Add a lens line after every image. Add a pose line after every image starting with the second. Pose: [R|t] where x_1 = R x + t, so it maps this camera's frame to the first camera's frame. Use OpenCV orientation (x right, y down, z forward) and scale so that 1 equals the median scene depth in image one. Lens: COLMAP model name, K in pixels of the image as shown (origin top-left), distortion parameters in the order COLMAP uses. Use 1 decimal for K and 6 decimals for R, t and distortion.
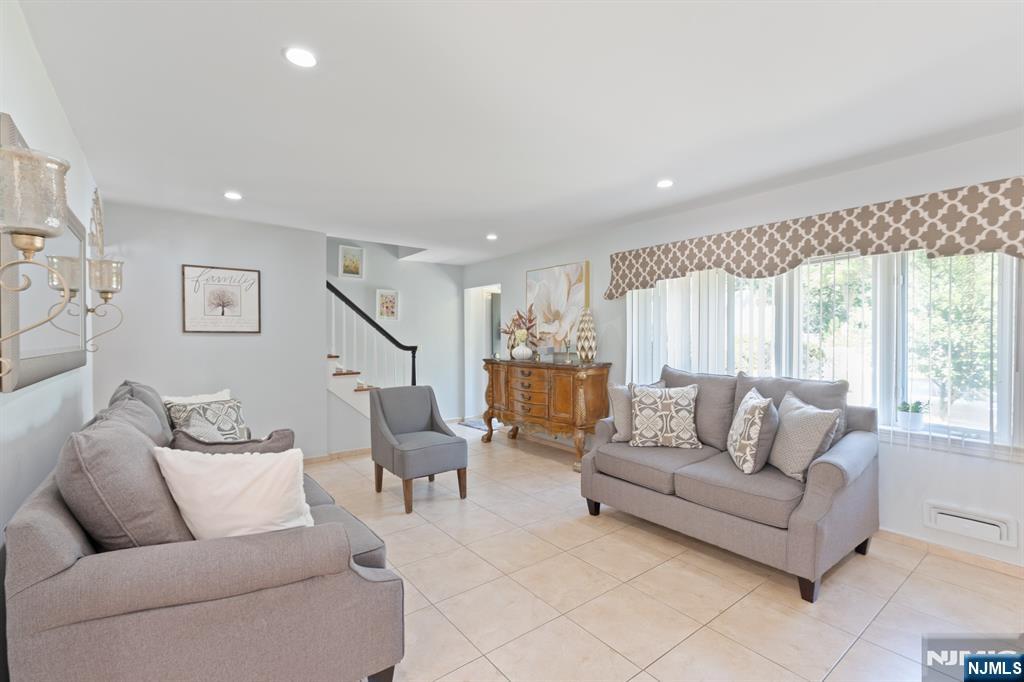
lens RADIAL K [[454.2, 0, 512.0], [0, 454.2, 341.0], [0, 0, 1]] dist [0.001744, 0.000104]
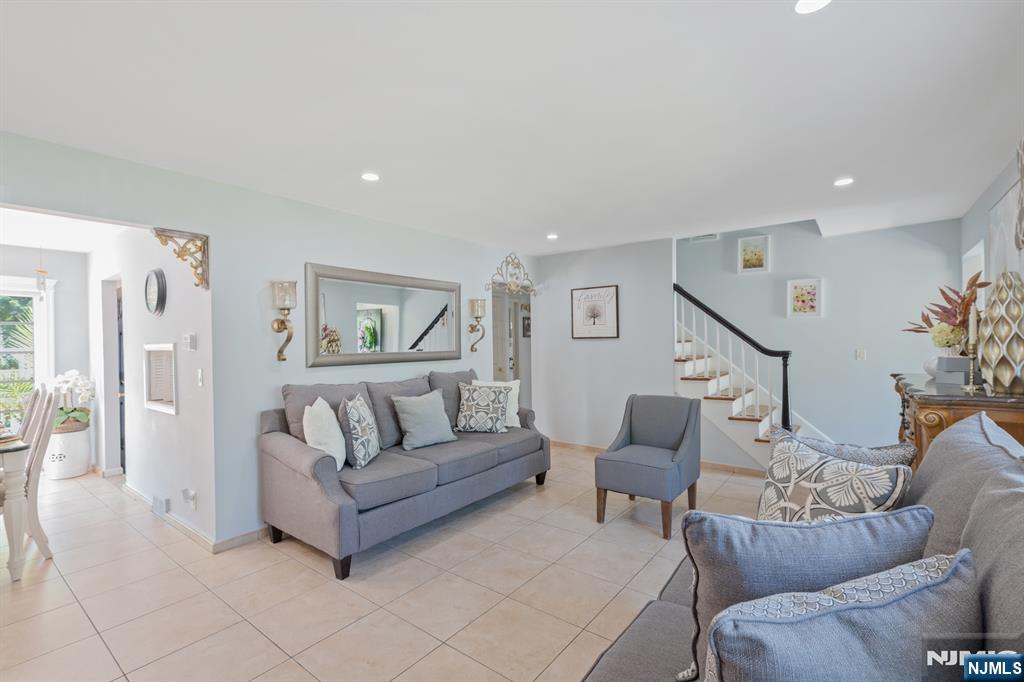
lens RADIAL K [[454.2, 0, 512.0], [0, 454.2, 341.0], [0, 0, 1]] dist [0.001744, 0.000104]
pose [[0.257446, -0.004294, -0.966283, 0.469681], [0.007154, 0.999971, -0.002537, -0.008180], [0.966266, -0.006260, 0.257470, 0.397909]]
